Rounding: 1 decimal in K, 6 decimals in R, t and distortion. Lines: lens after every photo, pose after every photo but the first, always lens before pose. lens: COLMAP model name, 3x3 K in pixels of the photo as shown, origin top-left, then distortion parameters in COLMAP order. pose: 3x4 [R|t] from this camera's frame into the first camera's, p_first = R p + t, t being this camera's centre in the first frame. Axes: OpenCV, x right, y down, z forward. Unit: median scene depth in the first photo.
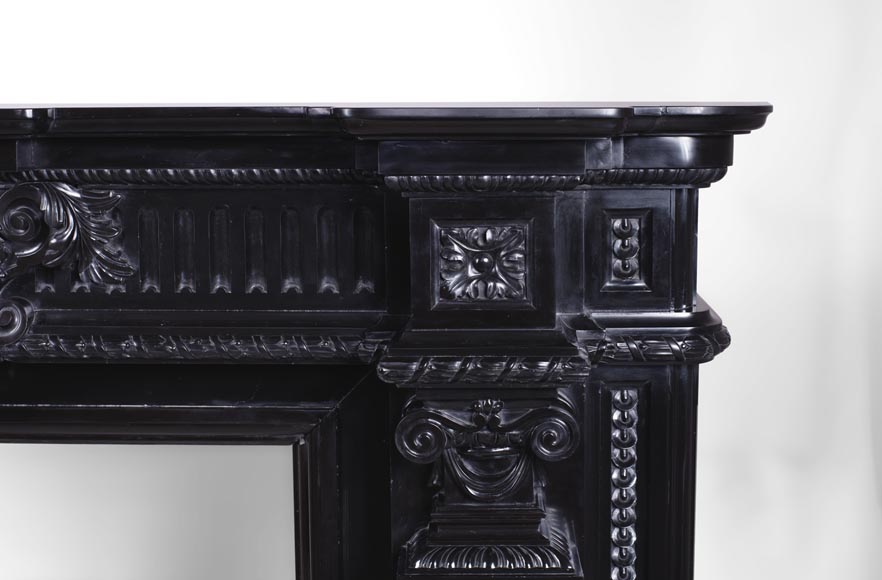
lens RADIAL K [[1055.4, 0, 441.4], [0, 1055.4, 231.8], [0, 0, 1]] dist [0.013559, 0.024182]
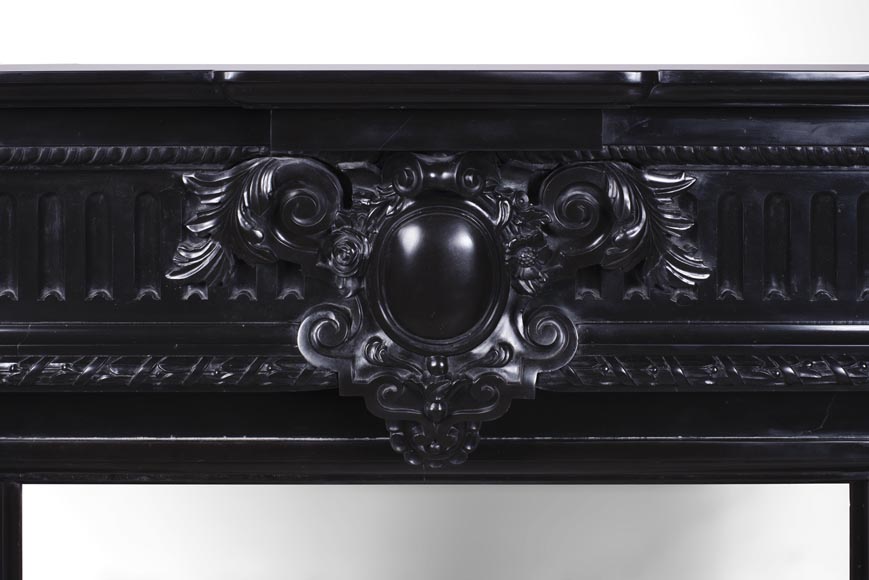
lens RADIAL K [[1300.0, 0, 434.5], [0, 1300.0, 290.0], [0, 0, 1]] dist [-0.116292, 0.049197]
pose [[0.999300, -0.004181, 0.037169, -0.536302], [0.002282, 0.998696, 0.050993, -0.000590], [-0.037333, -0.050873, 0.998007, 0.017958]]
